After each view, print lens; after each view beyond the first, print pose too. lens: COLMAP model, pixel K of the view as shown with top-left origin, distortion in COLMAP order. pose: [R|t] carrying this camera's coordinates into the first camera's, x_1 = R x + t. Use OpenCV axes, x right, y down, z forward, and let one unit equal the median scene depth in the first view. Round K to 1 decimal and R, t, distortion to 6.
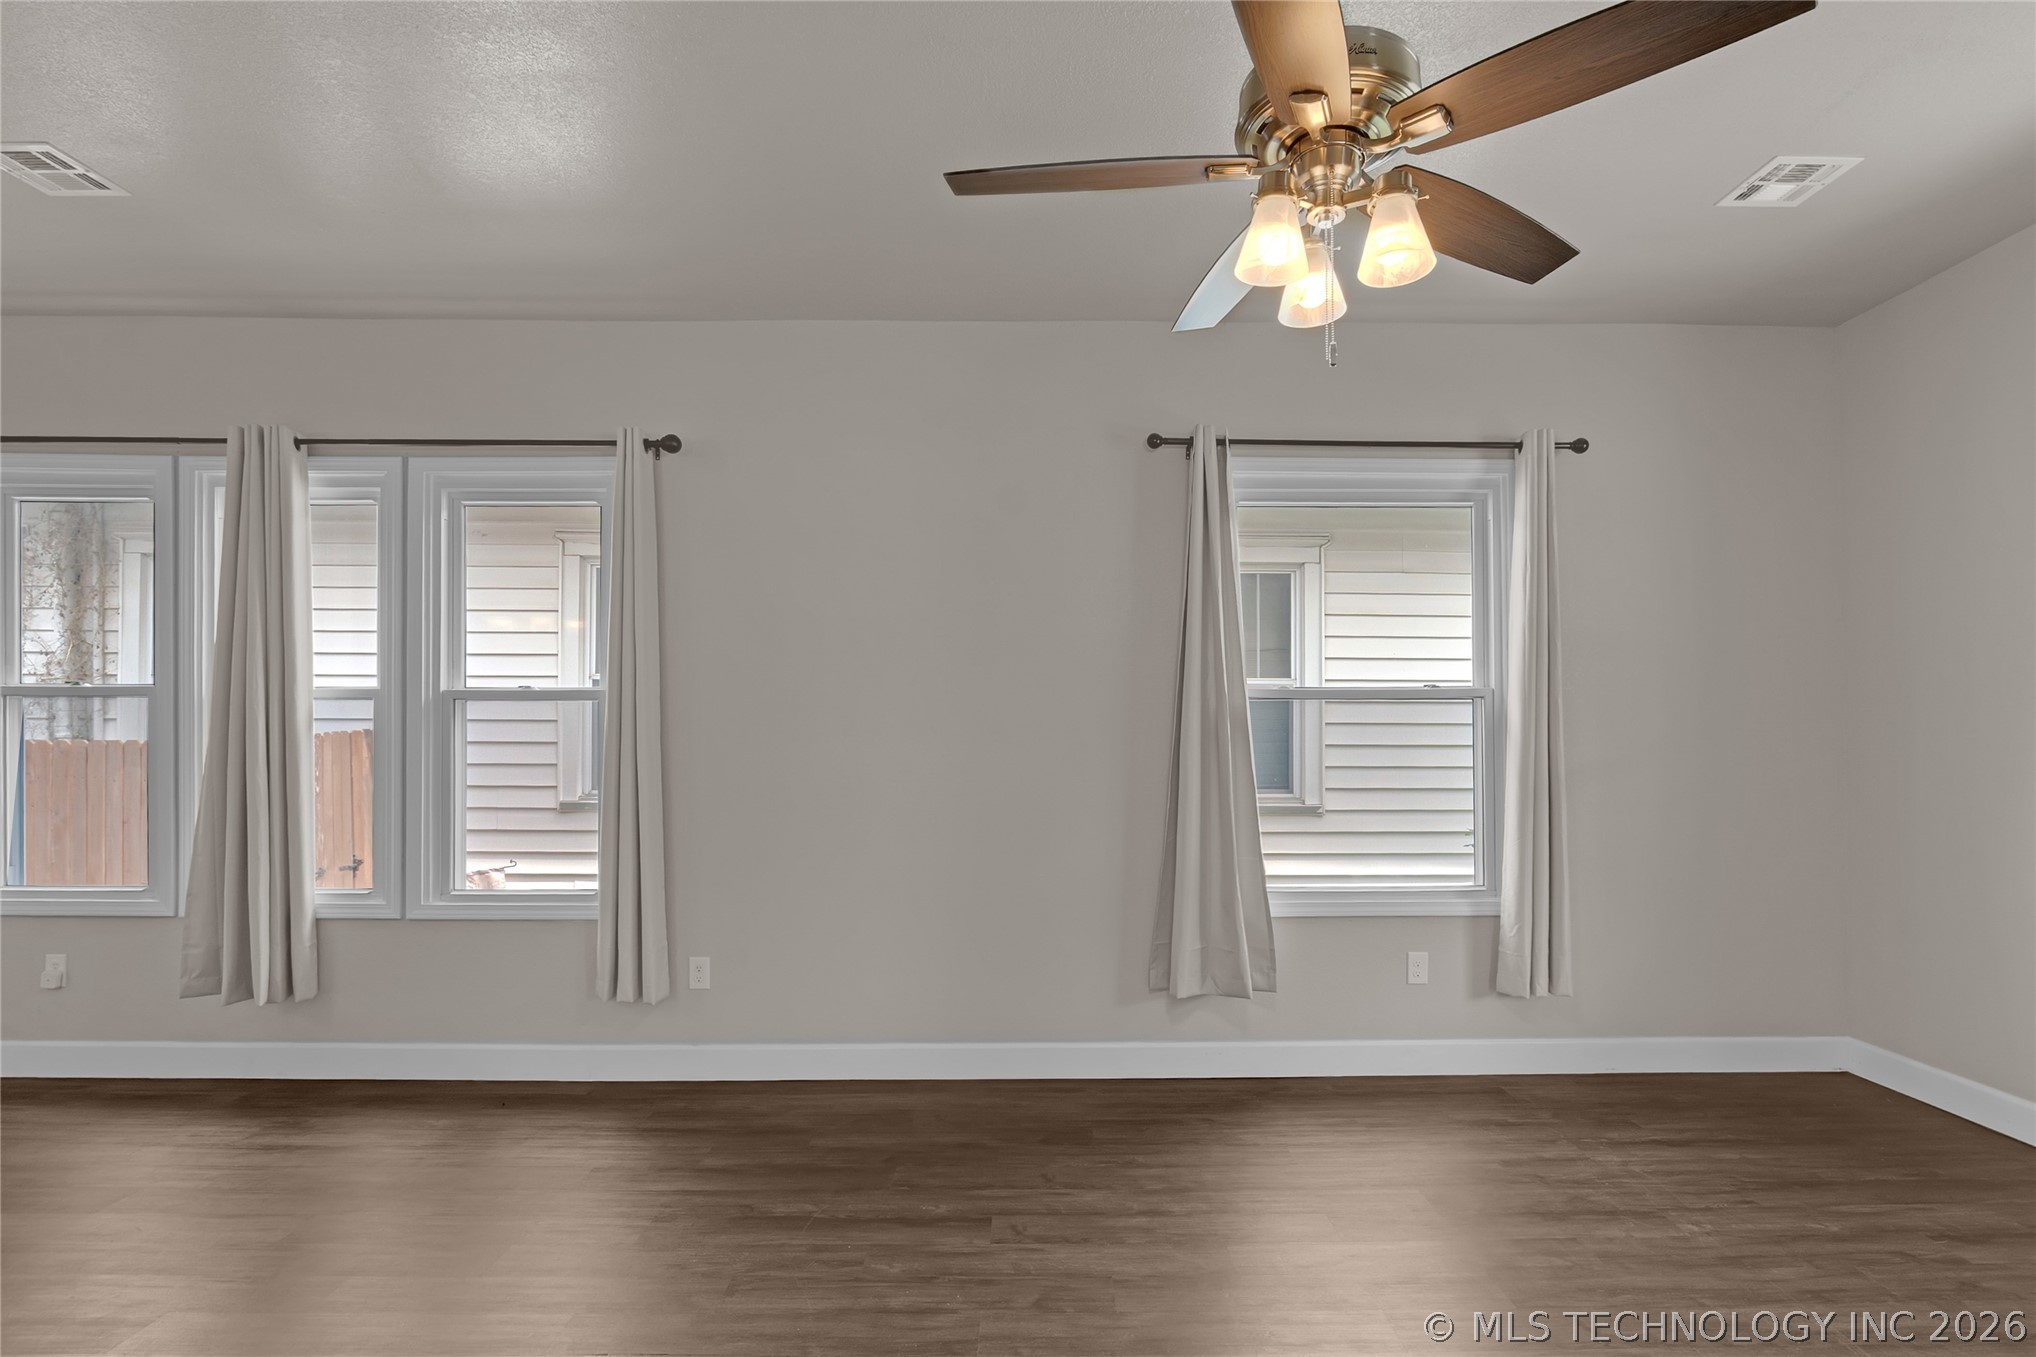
lens RADIAL K [[964.7, 0, 1022.5], [0, 964.7, 728.3], [0, 0, 1]] dist [-0.004631, 0.002349]
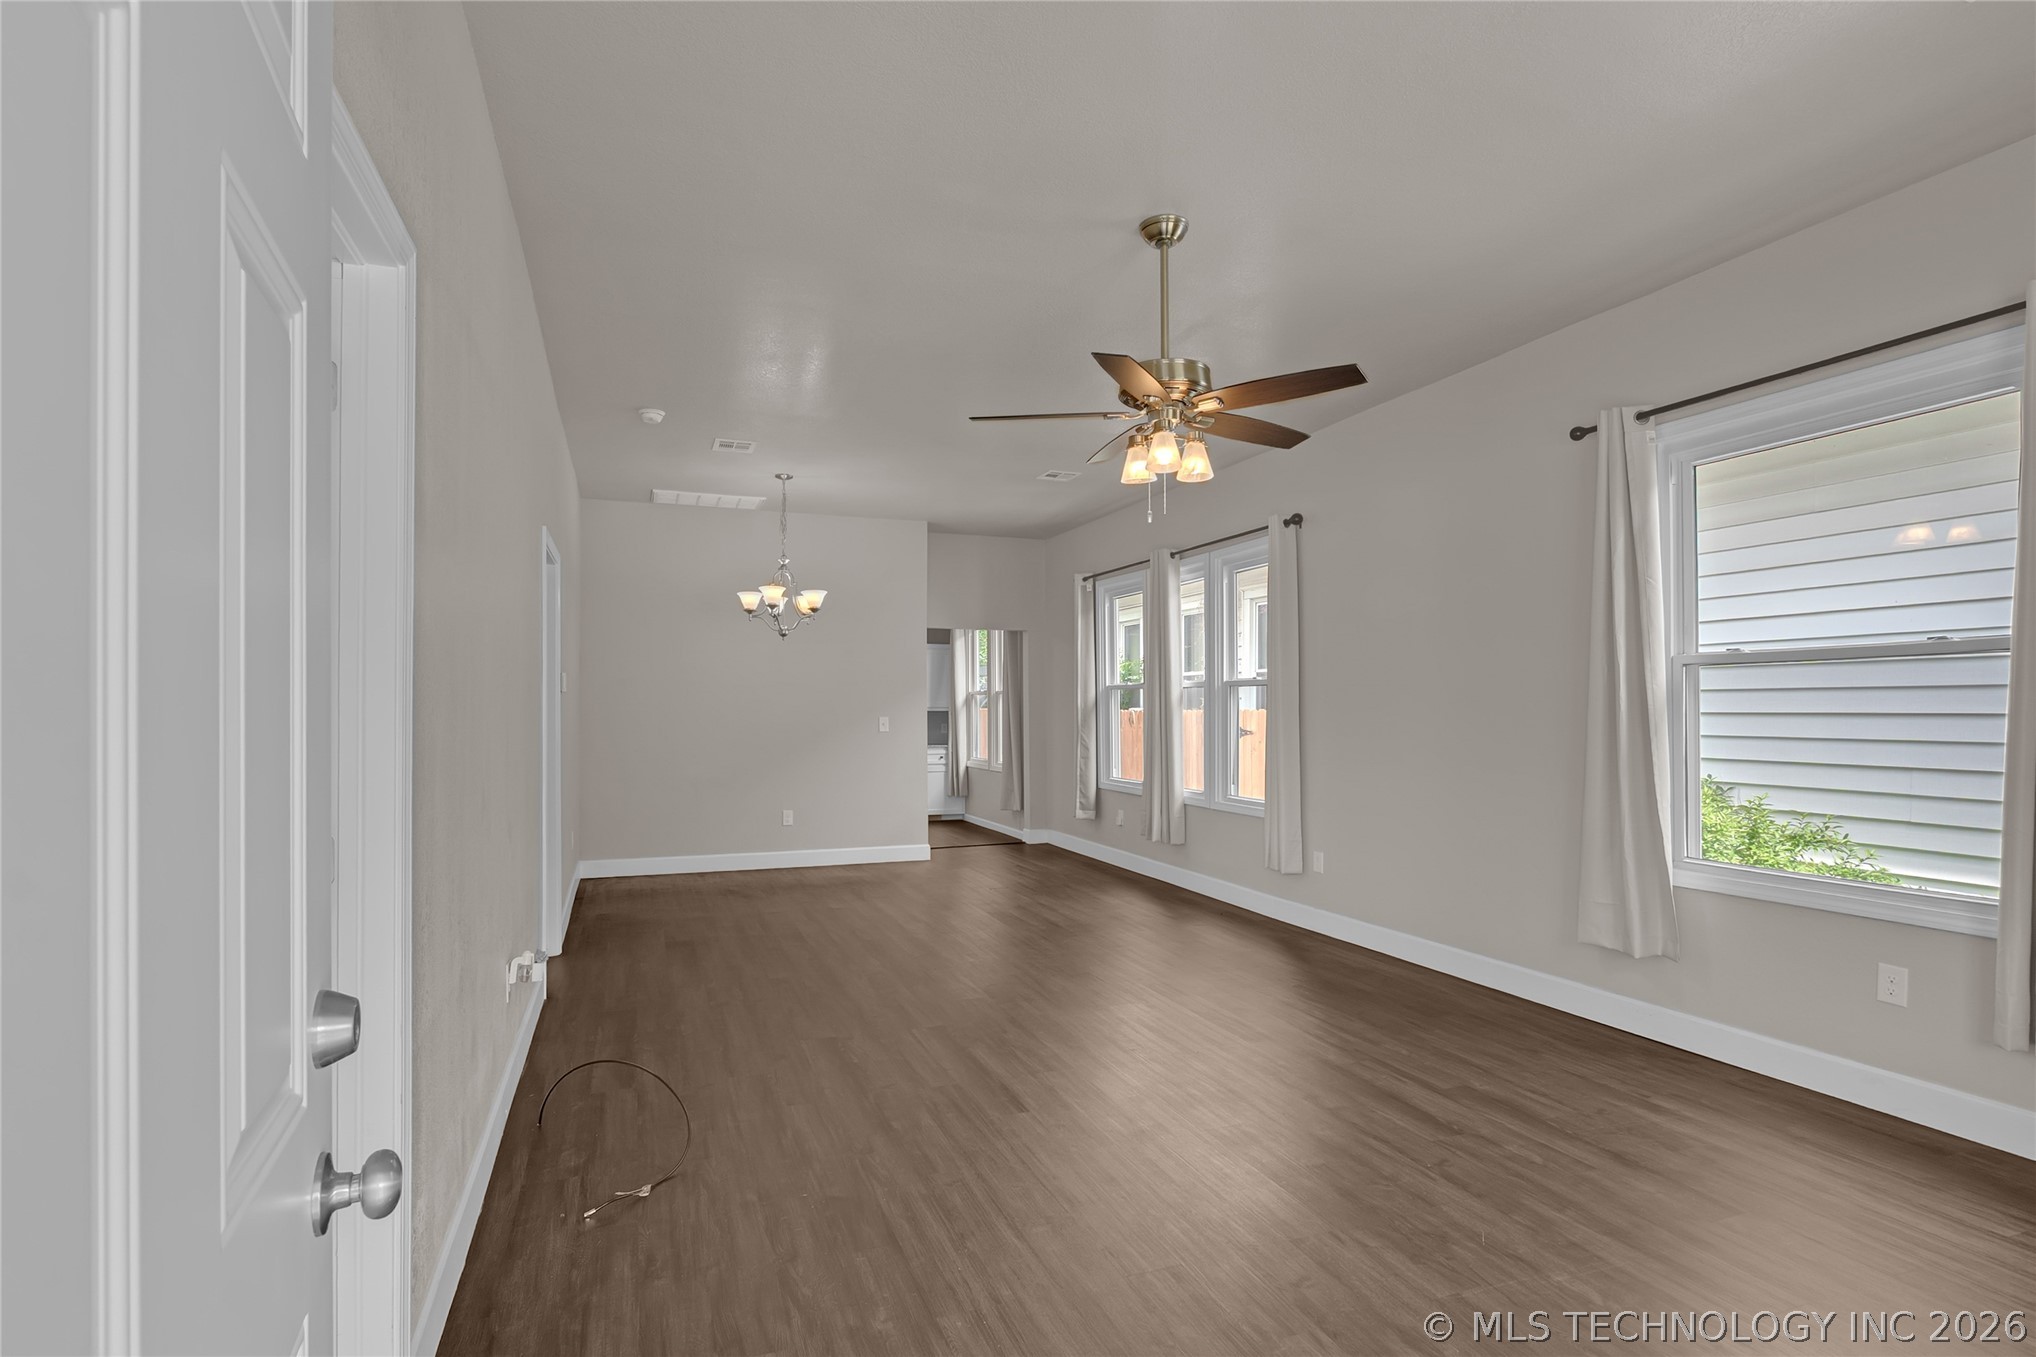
lens RADIAL K [[964.7, 0, 1017.3], [0, 964.7, 722.6], [0, 0, 1]] dist [-0.004631, 0.002349]
pose [[0.357320, 0.010807, -0.933919, 0.949496], [0.015852, 0.999719, 0.017633, -0.000834], [0.933847, -0.021105, 0.357049, 0.016056]]
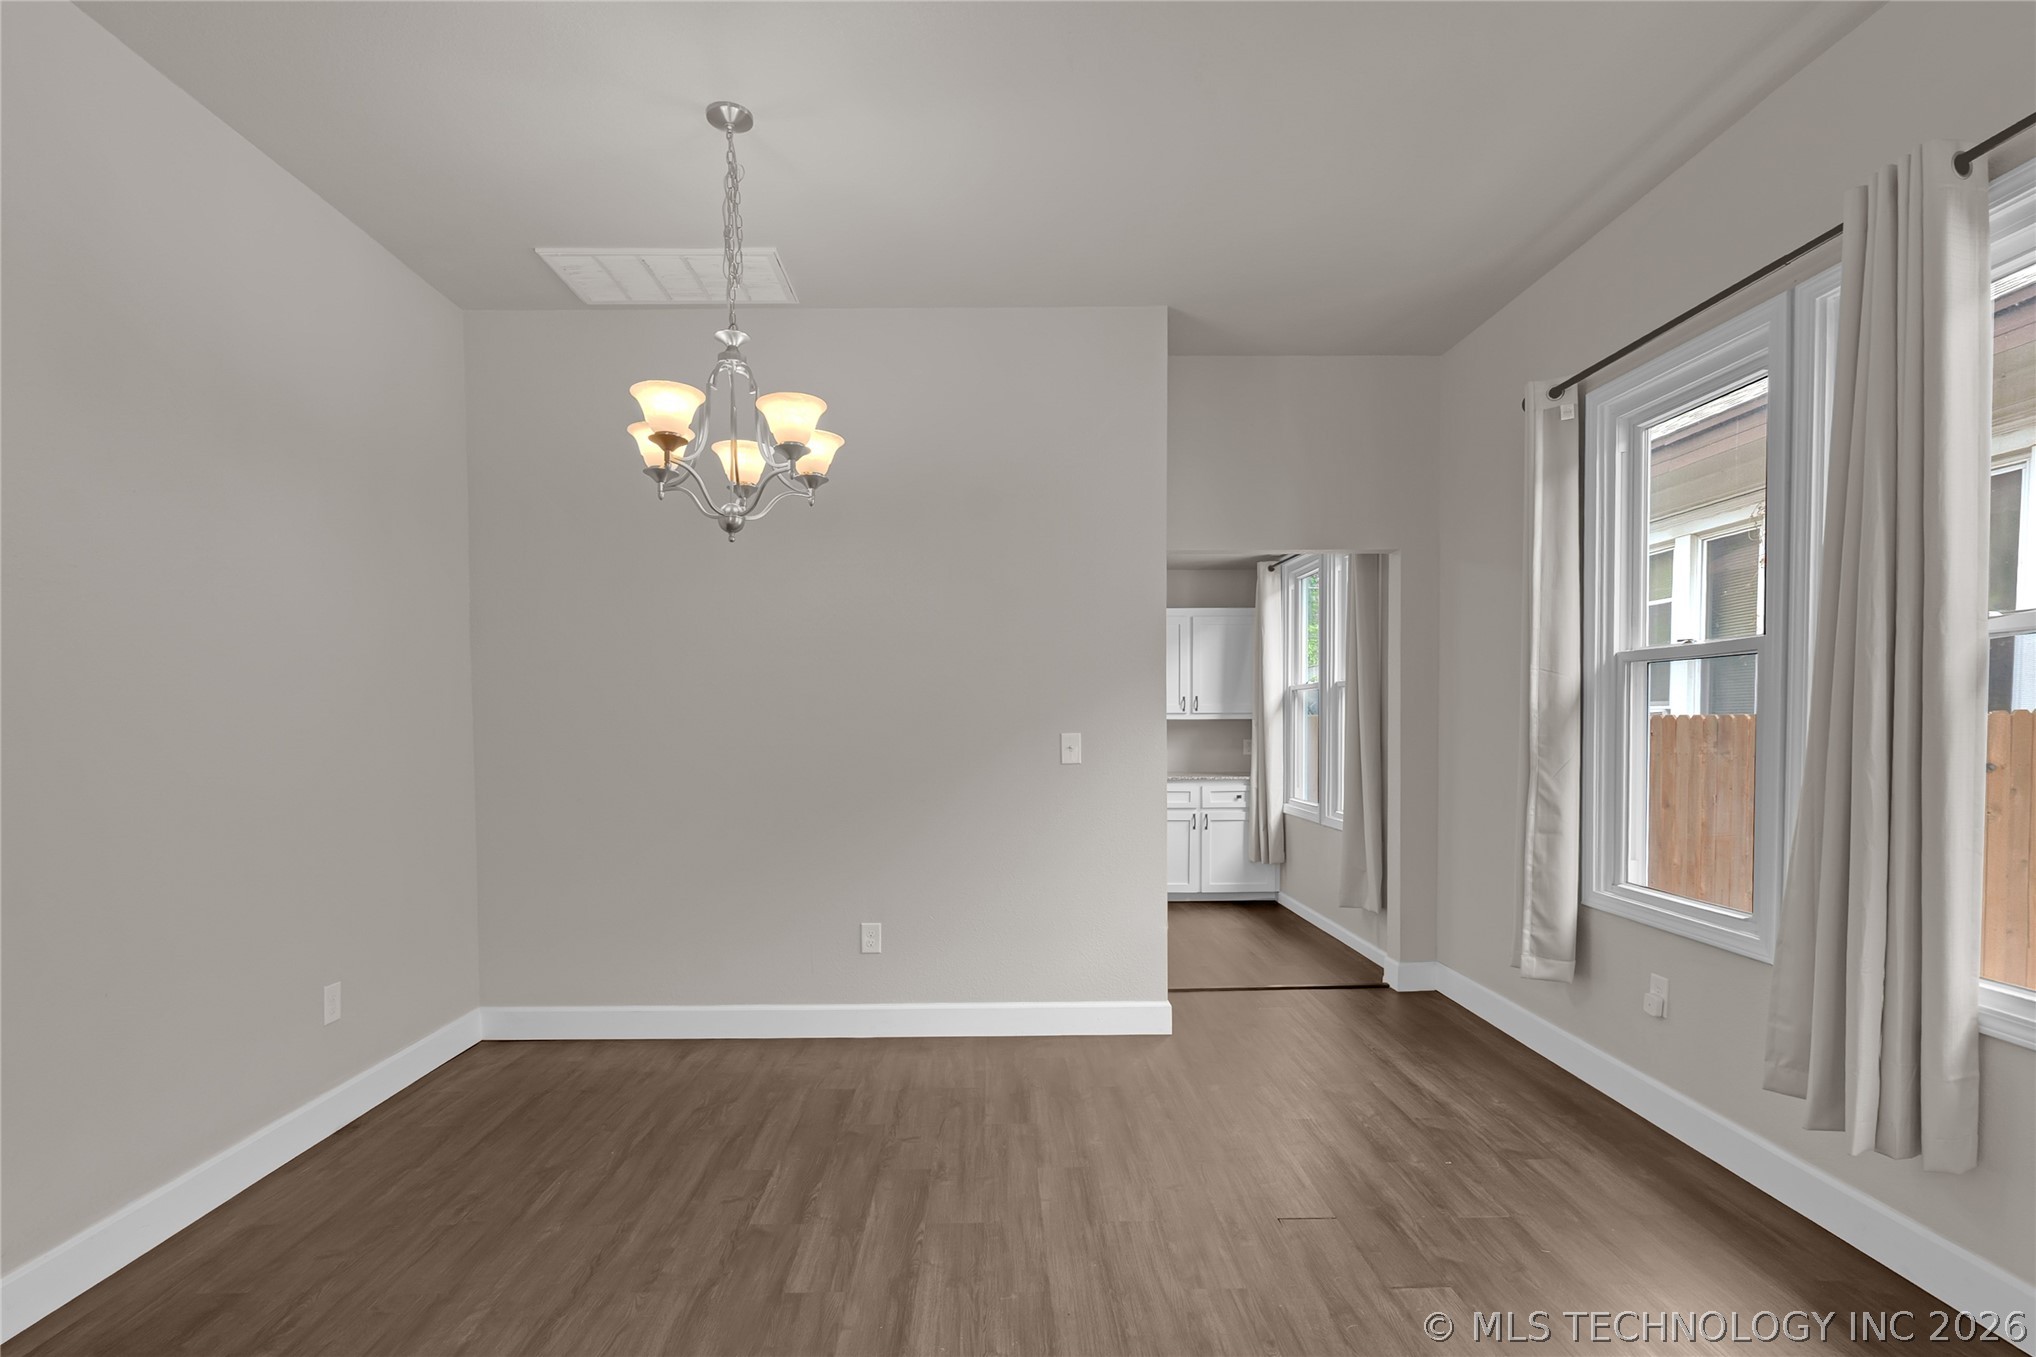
lens RADIAL K [[972.8, 0, 997.6], [0, 972.8, 768.0], [0, 0, 1]] dist [-0.004423, 0.001511]
pose [[-0.008697, 0.048416, -0.998789, -0.186878], [0.022771, 0.998578, 0.048207, 0.006364], [0.999703, -0.022324, -0.009787, 0.457924]]
